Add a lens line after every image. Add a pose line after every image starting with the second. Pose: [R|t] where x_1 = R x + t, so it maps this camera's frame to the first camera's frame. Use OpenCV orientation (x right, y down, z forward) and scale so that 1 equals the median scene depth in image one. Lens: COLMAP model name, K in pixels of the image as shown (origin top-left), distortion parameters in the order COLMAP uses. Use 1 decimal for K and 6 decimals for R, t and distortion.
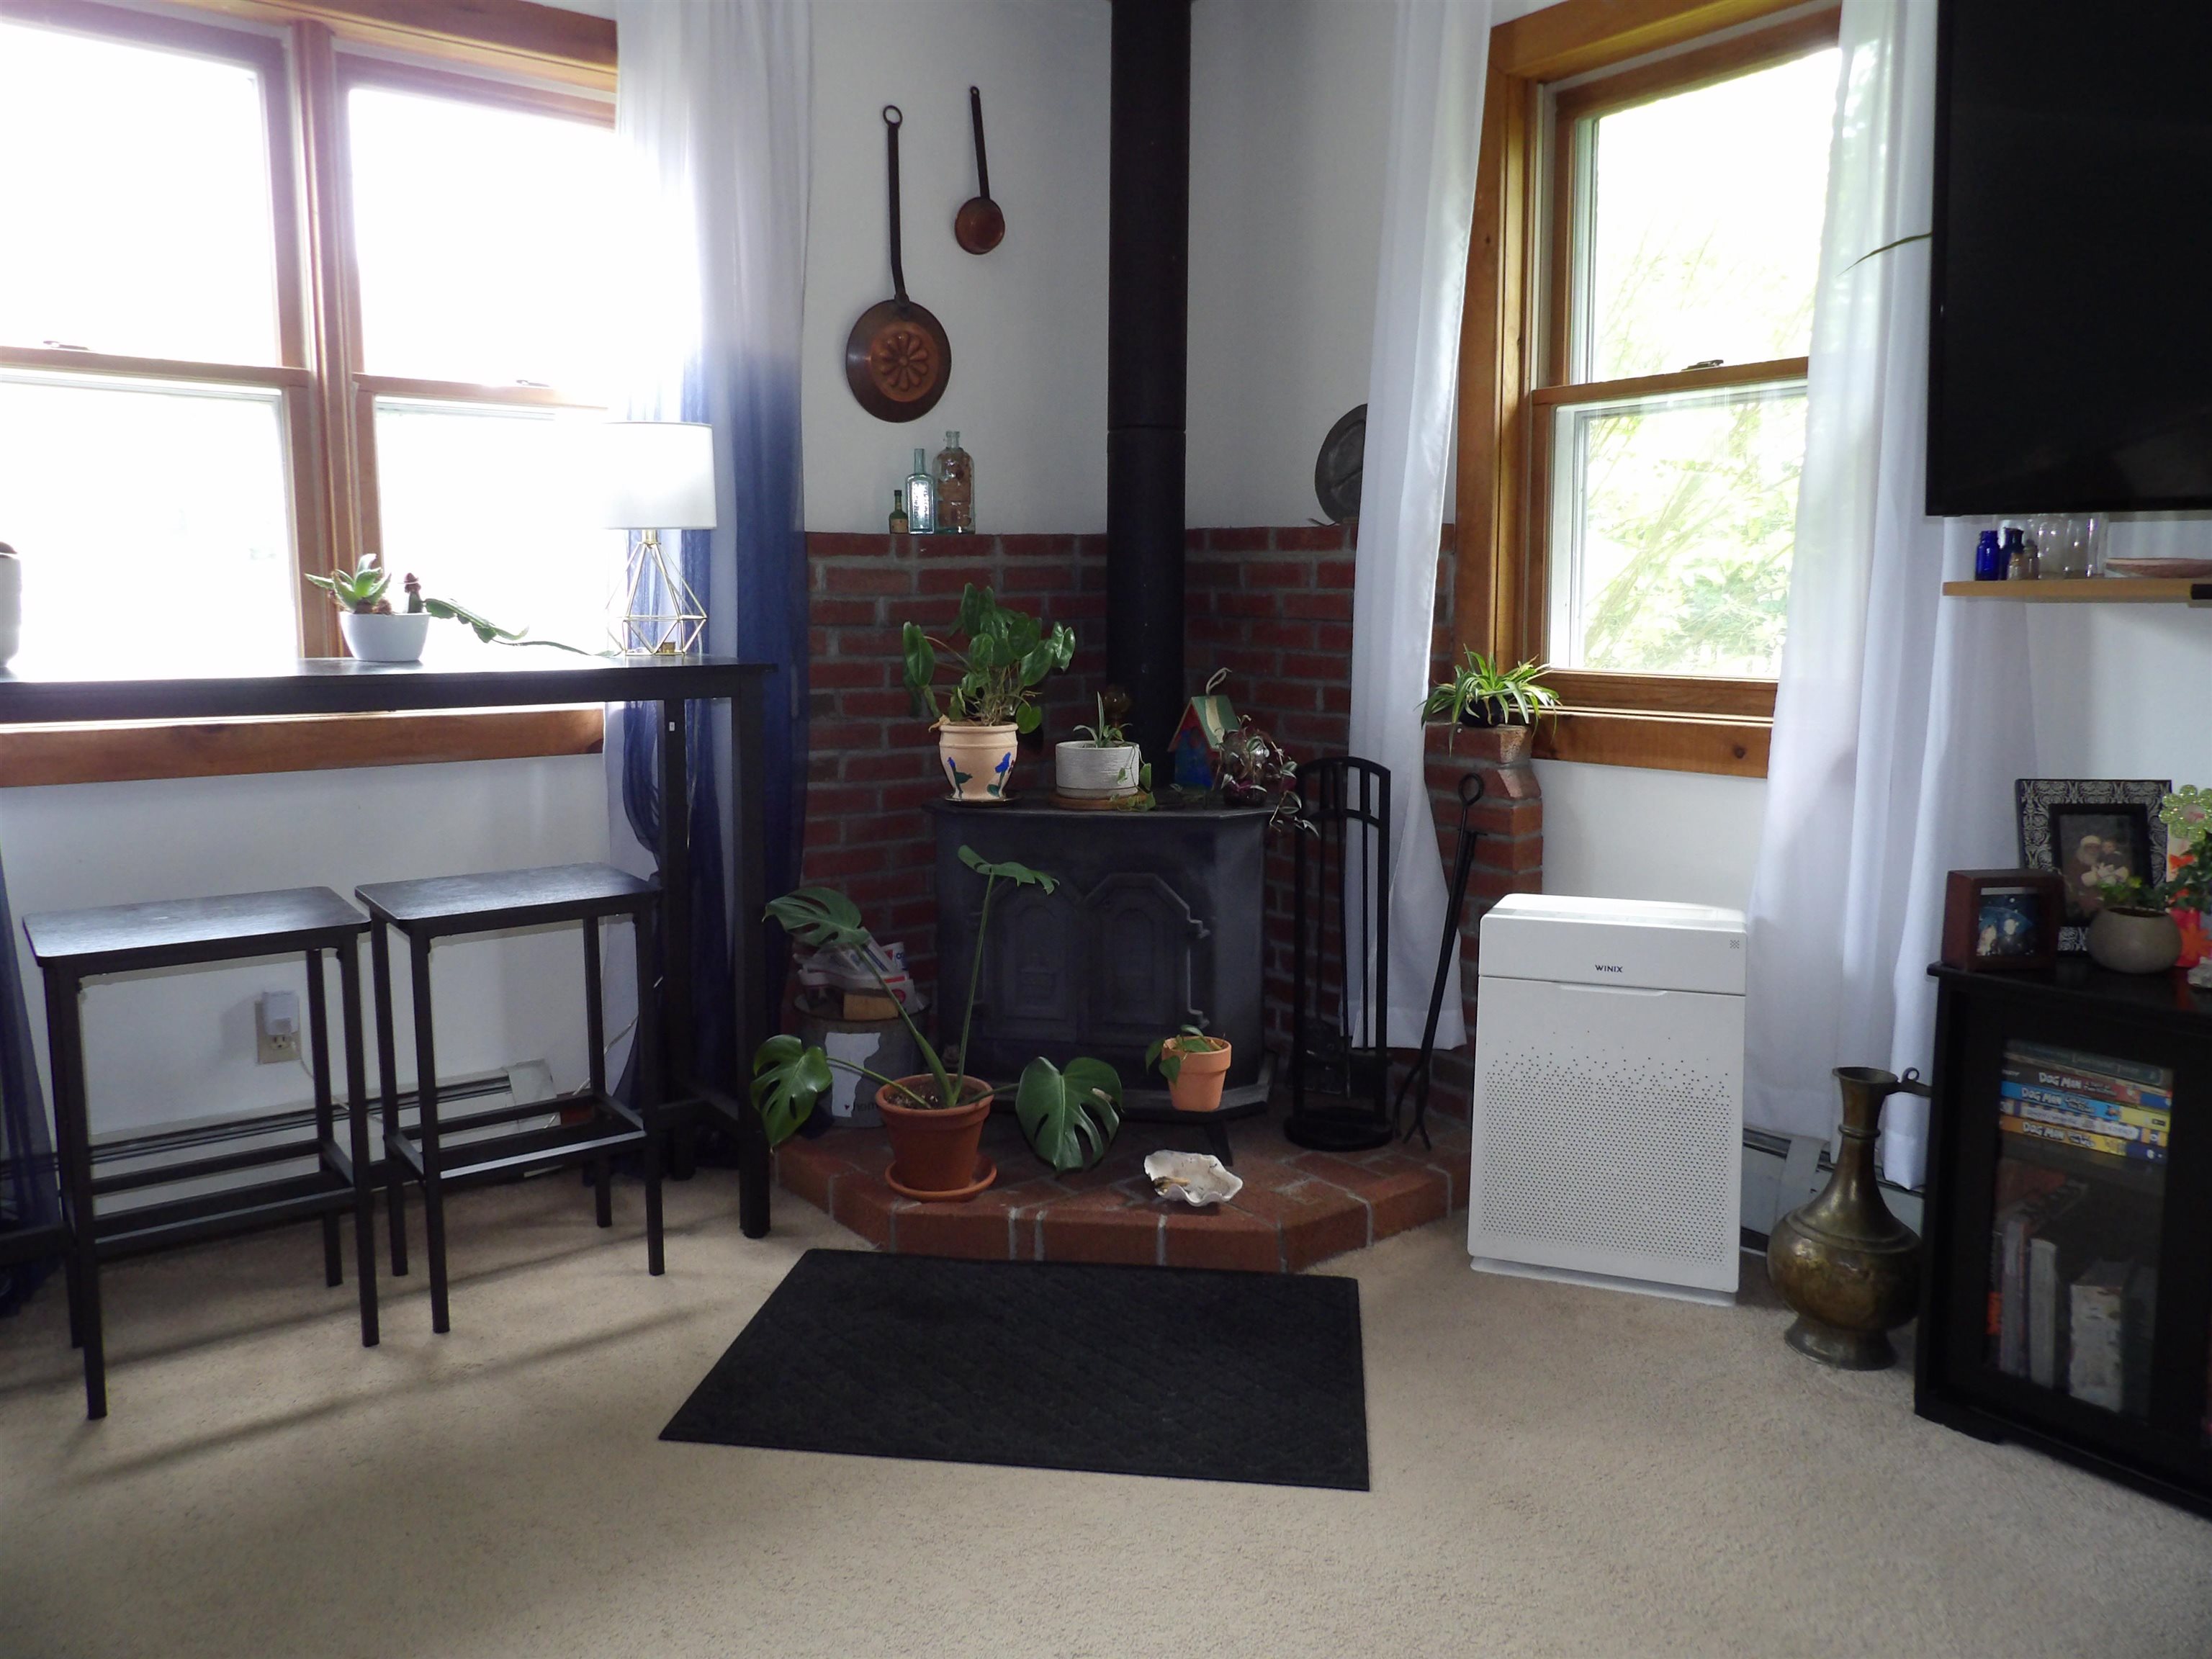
lens RADIAL K [[1574.2, 0, 1065.4], [0, 1574.2, 811.9], [0, 0, 1]] dist [-0.043426, 0.044633]
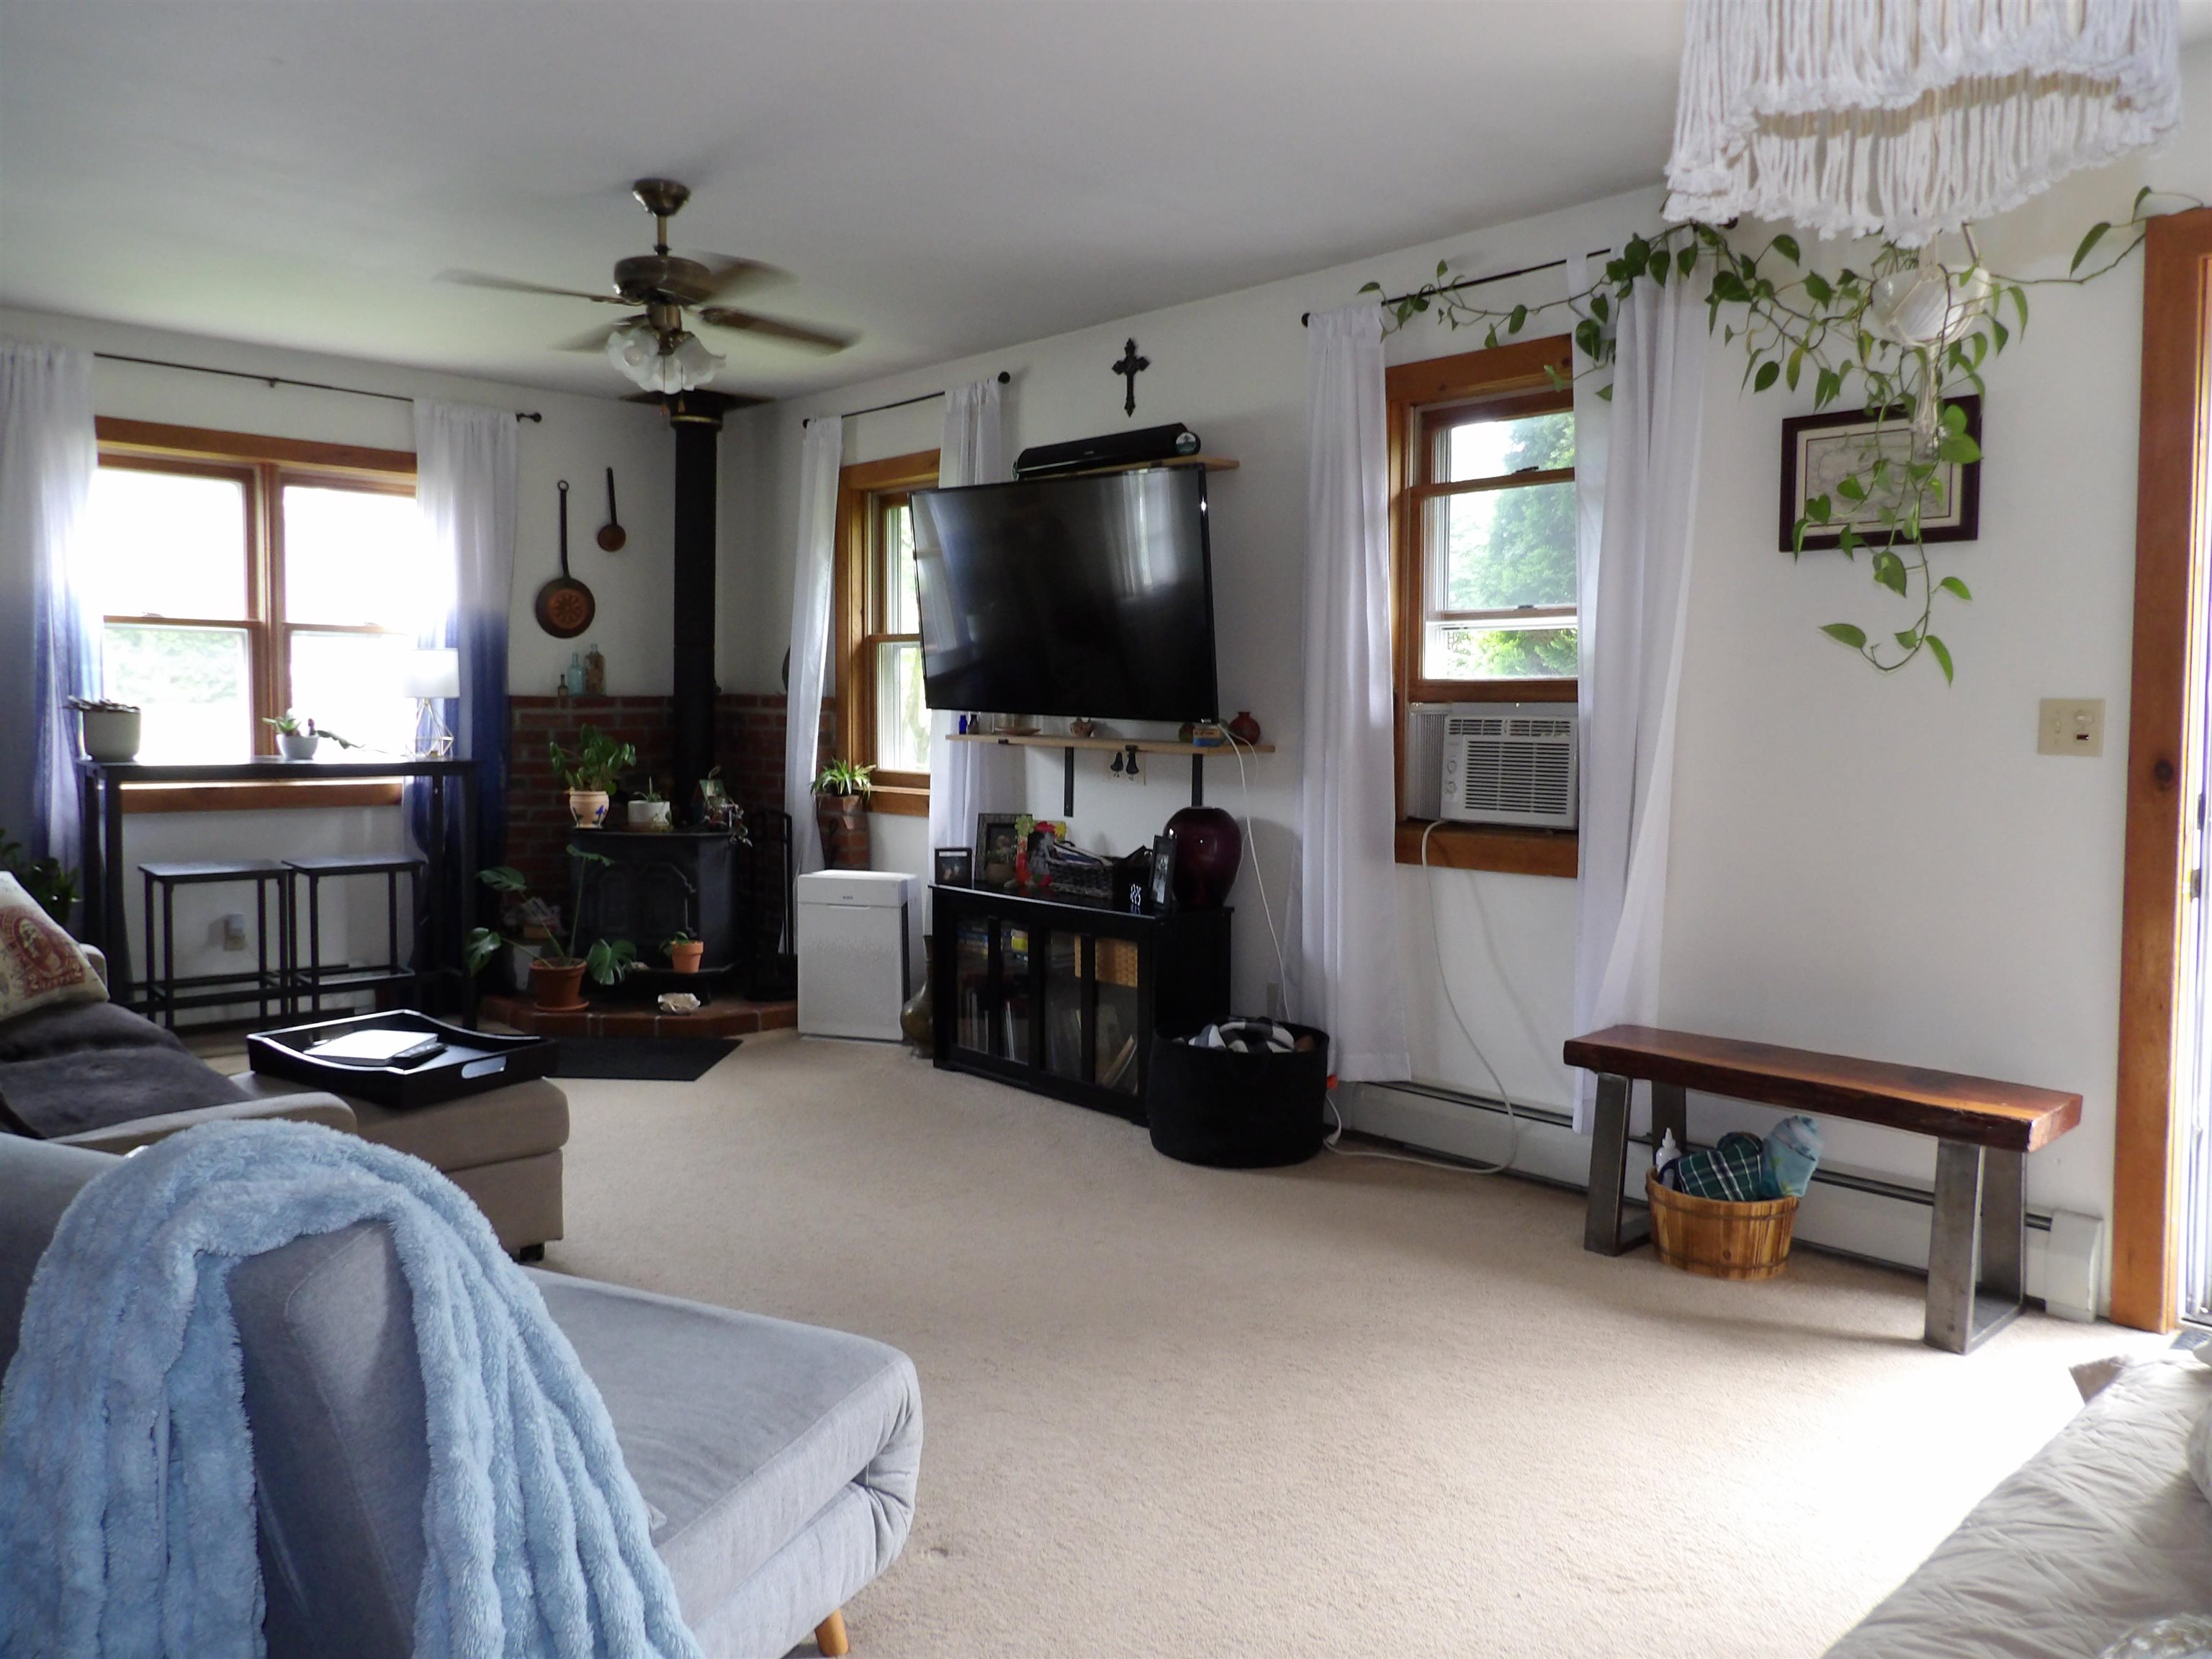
lens RADIAL K [[1574.2, 0, 1083.2], [0, 1574.2, 824.9], [0, 0, 1]] dist [-0.043426, 0.044633]
pose [[0.994106, 0.008765, 0.108061, 0.368391], [-0.002665, 0.998401, -0.056470, 0.102656], [-0.108383, 0.055849, 0.992539, -1.117579]]
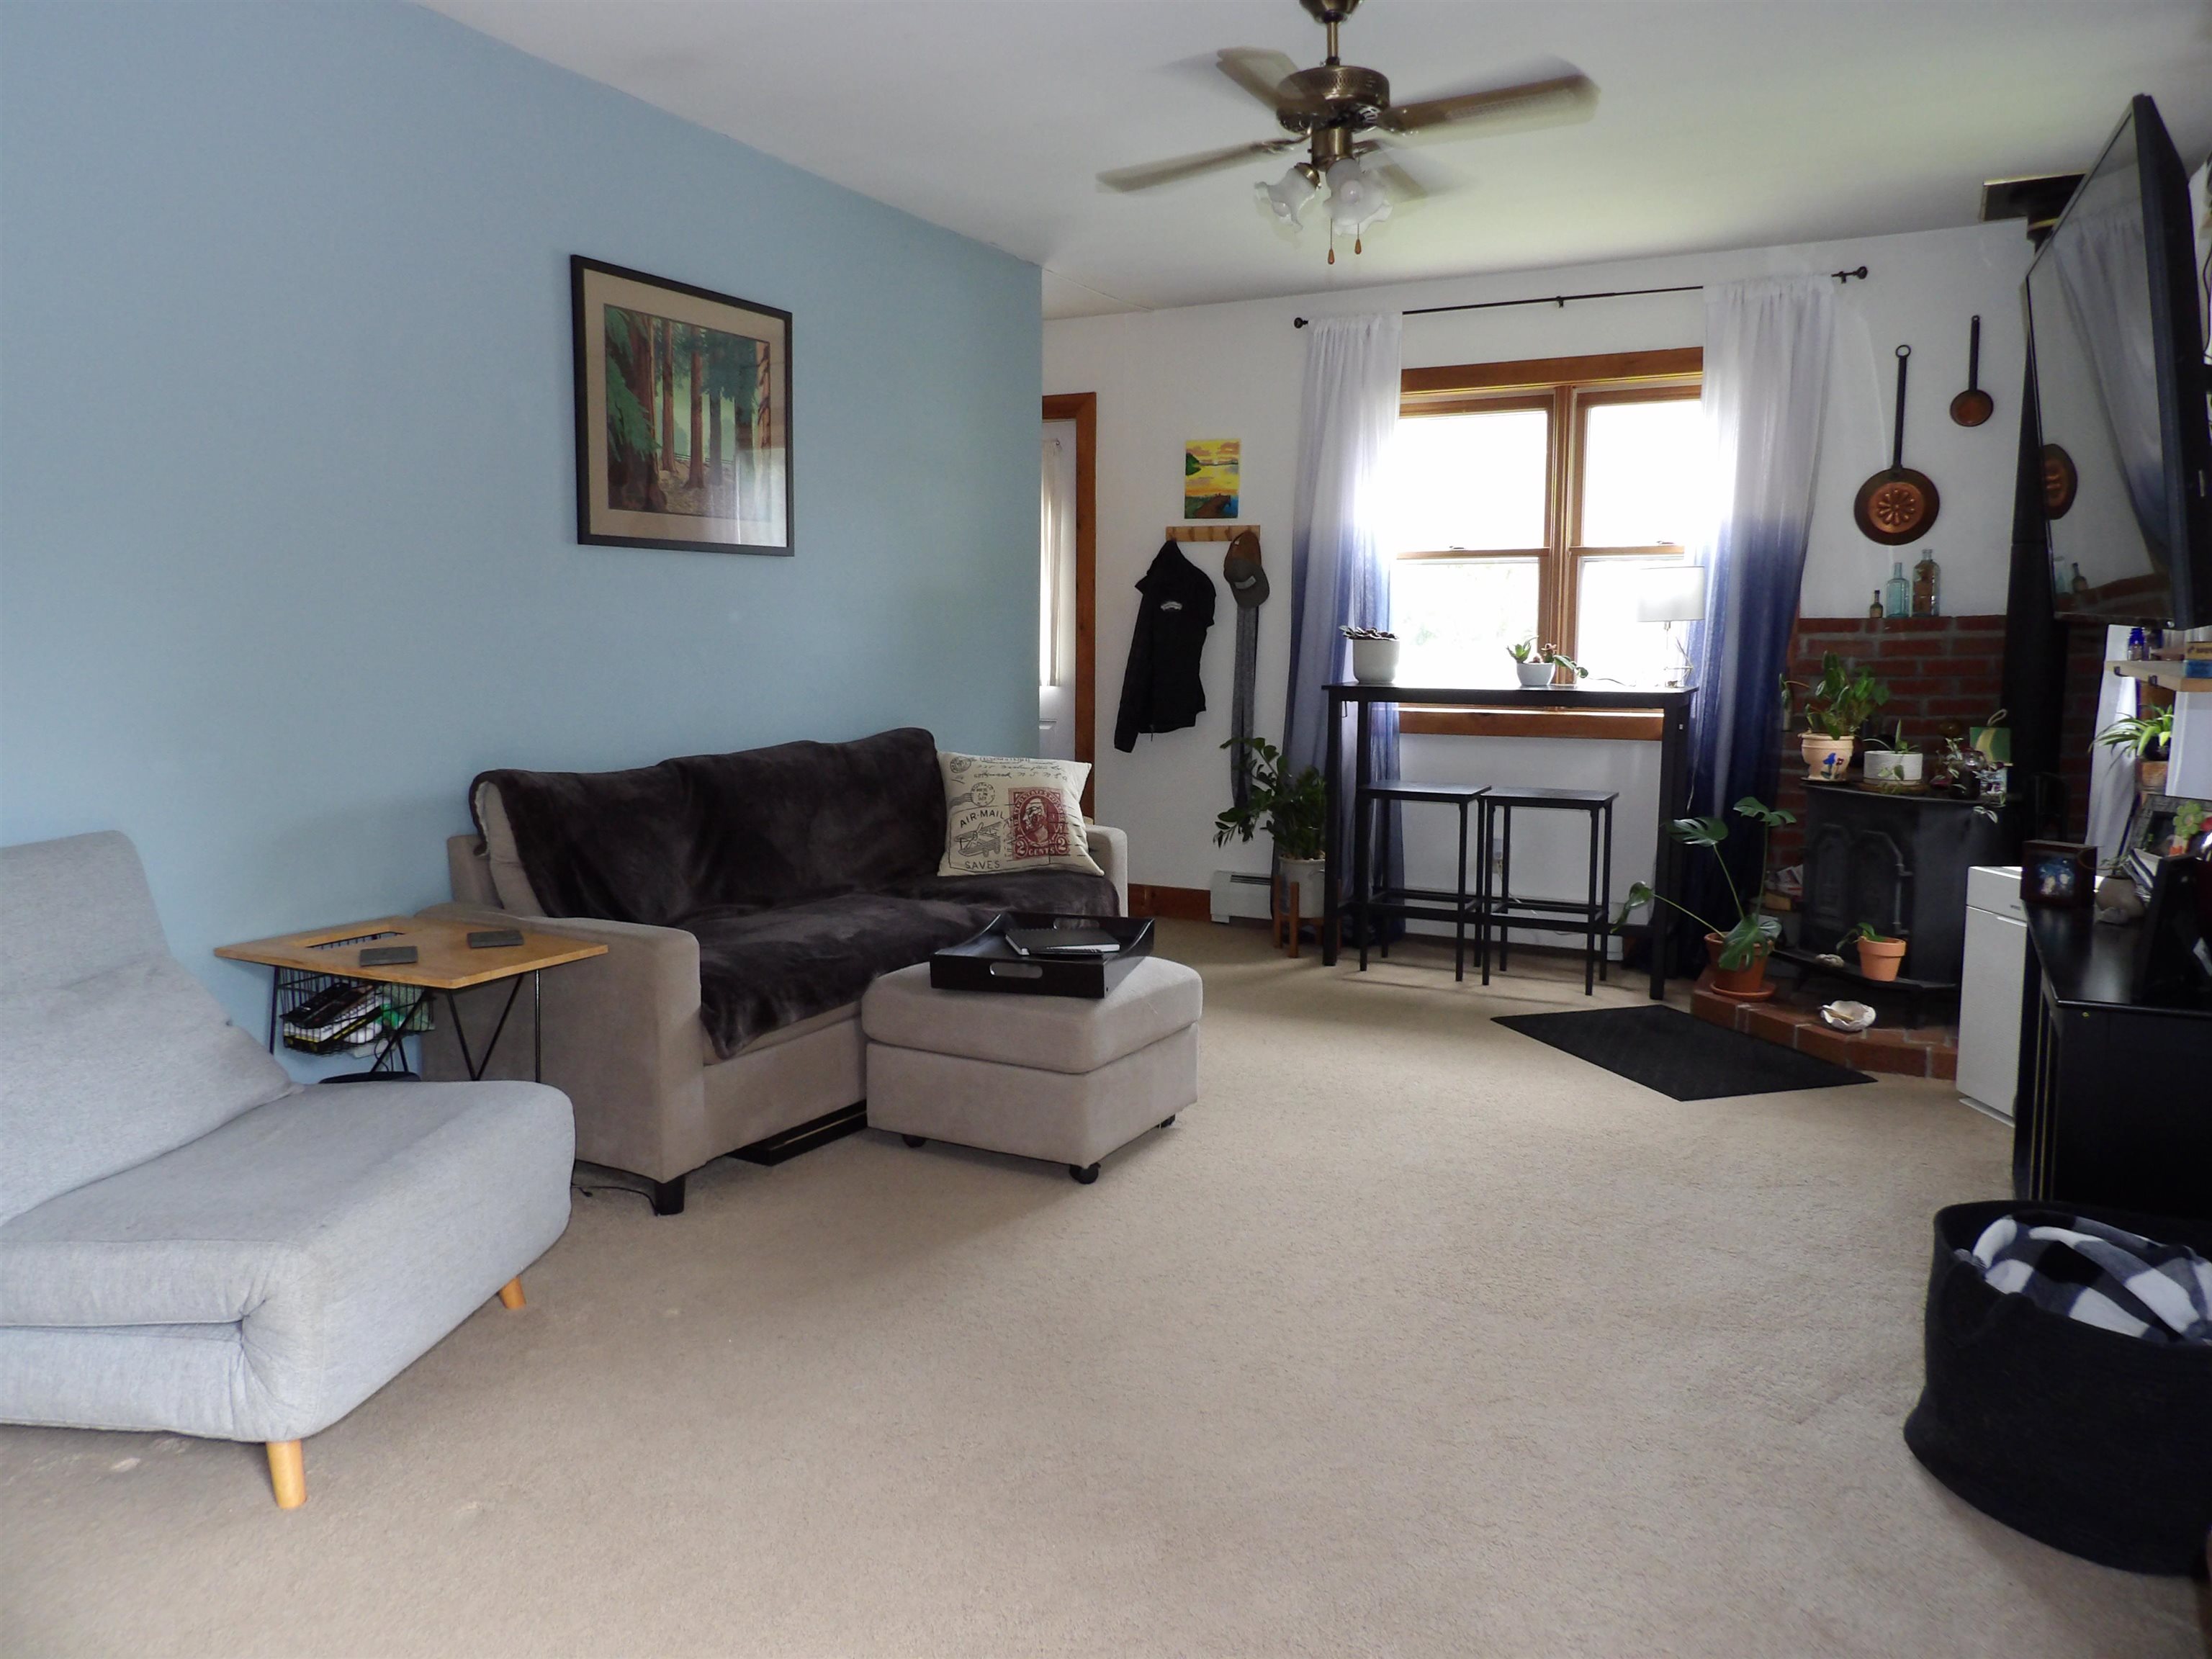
lens RADIAL K [[1574.2, 0, 1117.3], [0, 1574.2, 827.1], [0, 0, 1]] dist [-0.043426, 0.044633]
pose [[0.417340, 0.108745, -0.902220, 1.130006], [-0.122401, 0.990494, 0.062765, 0.028271], [0.900469, 0.084238, 0.426683, -0.371928]]
